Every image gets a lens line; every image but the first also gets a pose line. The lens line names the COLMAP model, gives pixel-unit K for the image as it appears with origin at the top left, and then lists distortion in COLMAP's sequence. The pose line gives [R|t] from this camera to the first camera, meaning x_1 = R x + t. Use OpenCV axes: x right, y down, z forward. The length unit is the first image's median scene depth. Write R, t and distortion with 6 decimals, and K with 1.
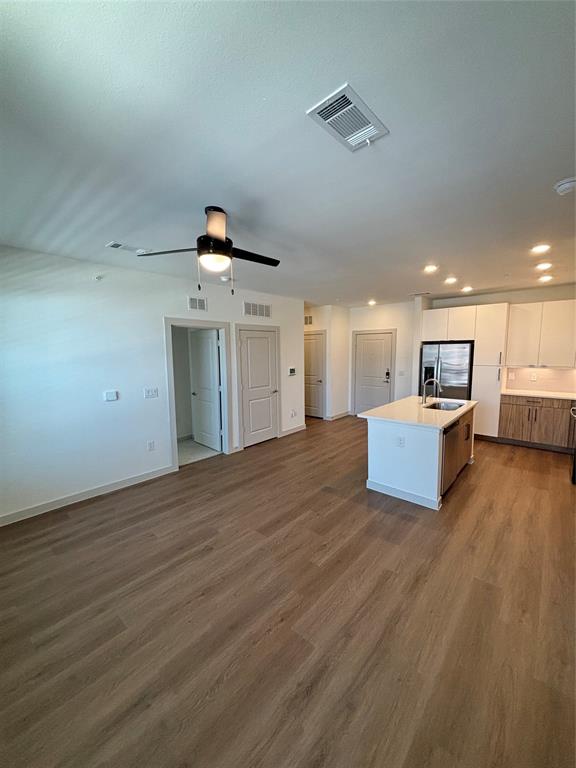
lens RADIAL K [[306.1, 0, 288.0], [0, 306.1, 384.0], [0, 0, 1]] dist [0.001436, -0.000246]
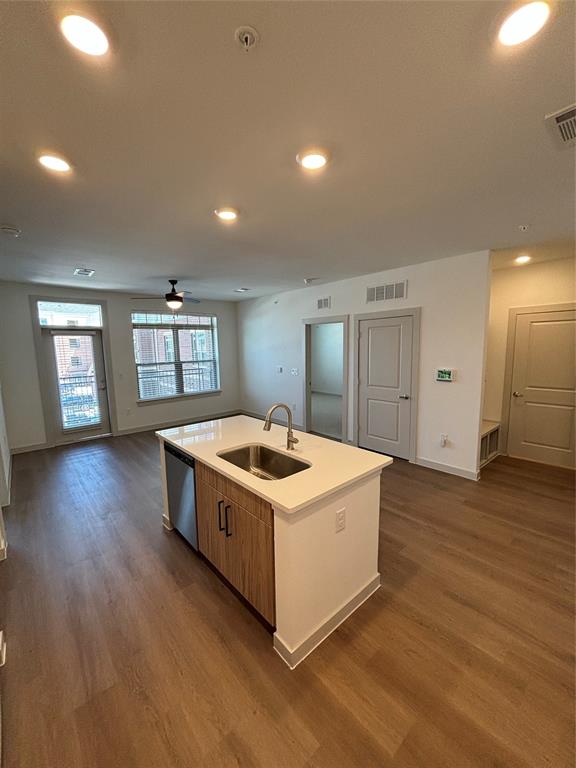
lens RADIAL K [[306.1, 0, 288.0], [0, 306.1, 384.0], [0, 0, 1]] dist [0.001436, -0.000246]
pose [[-0.119073, 0.139913, -0.982978, 0.797948], [-0.090720, 0.984347, 0.151097, -0.105419], [0.988732, 0.107168, -0.104516, 0.884537]]
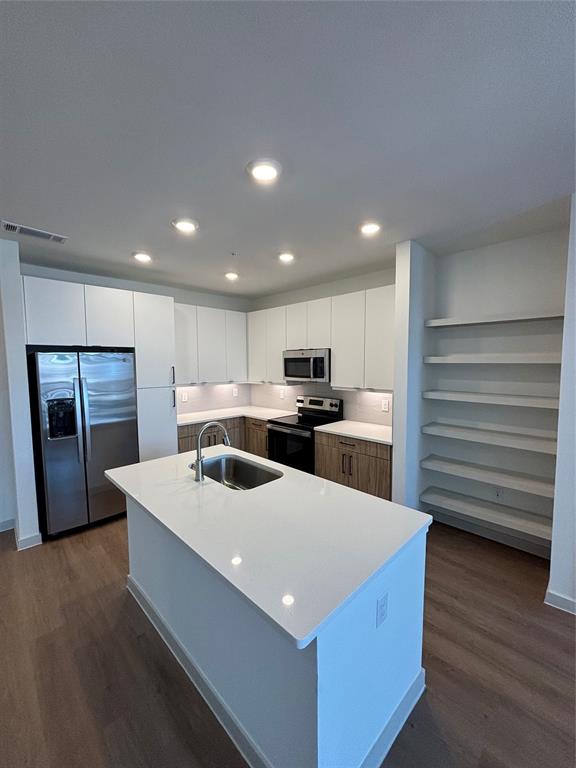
lens RADIAL K [[309.1, 0, 288.0], [0, 309.1, 384.0], [0, 0, 1]] dist [0.001413, -0.000019]
pose [[0.067683, -0.059088, 0.995956, 0.008117], [0.115976, 0.991943, 0.050969, -0.070929], [-0.990943, 0.112057, 0.073991, 0.697660]]
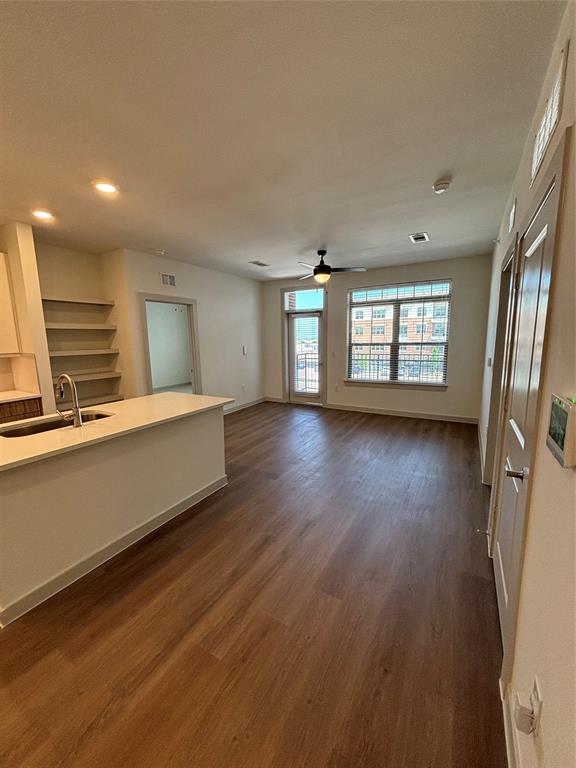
lens RADIAL K [[309.1, 0, 288.0], [0, 309.1, 384.0], [0, 0, 1]] dist [0.001413, -0.000019]
pose [[-0.978518, 0.056163, -0.198361, 0.178345], [0.002143, 0.964895, 0.262626, -0.111131], [0.206148, 0.256559, -0.944288, 1.287424]]
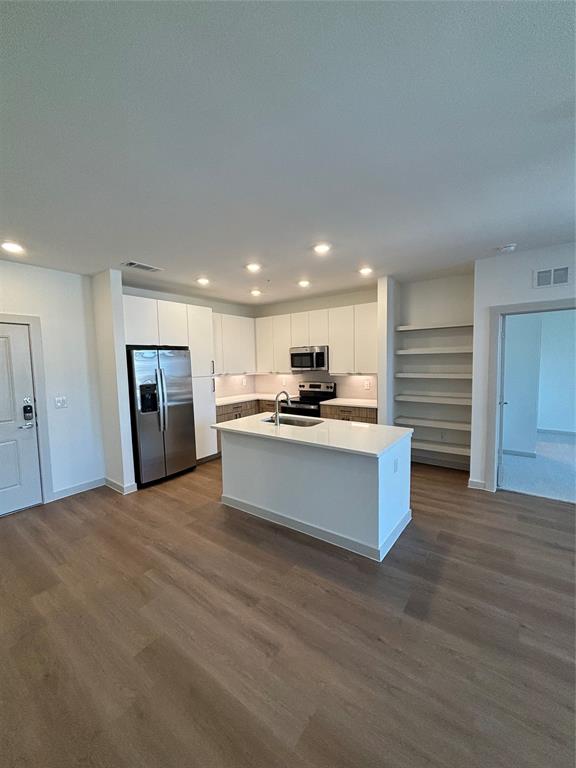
lens RADIAL K [[308.7, 0, 288.0], [0, 308.7, 384.0], [0, 0, 1]] dist [-0.001161, 0.000040]
pose [[-0.087416, -0.062592, 0.994204, -0.249234], [0.134176, 0.988190, 0.074011, -0.073794], [-0.987094, 0.139868, -0.077985, 0.863856]]
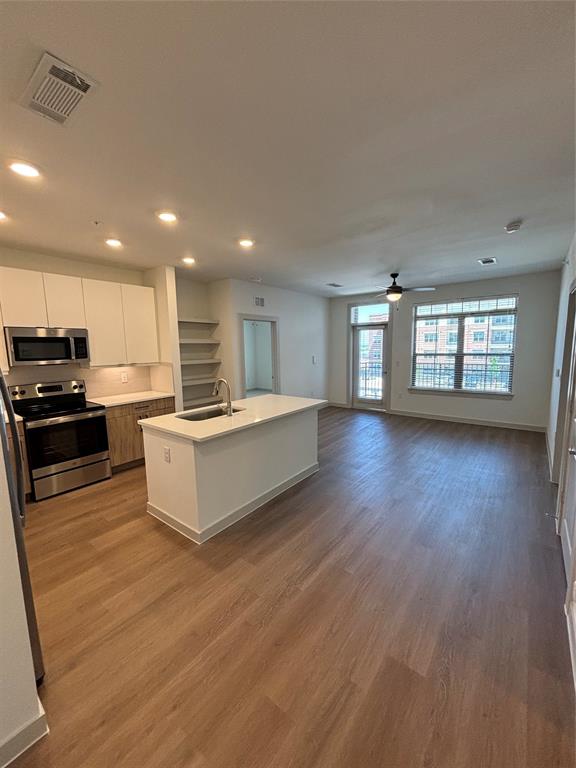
lens RADIAL K [[308.7, 0, 288.0], [0, 308.7, 384.0], [0, 0, 1]] dist [-0.001161, 0.000040]
pose [[-0.997750, 0.035921, -0.056610, 0.296793], [0.021573, 0.971464, 0.236203, -0.140596], [0.063479, 0.234450, -0.970053, 1.408374]]
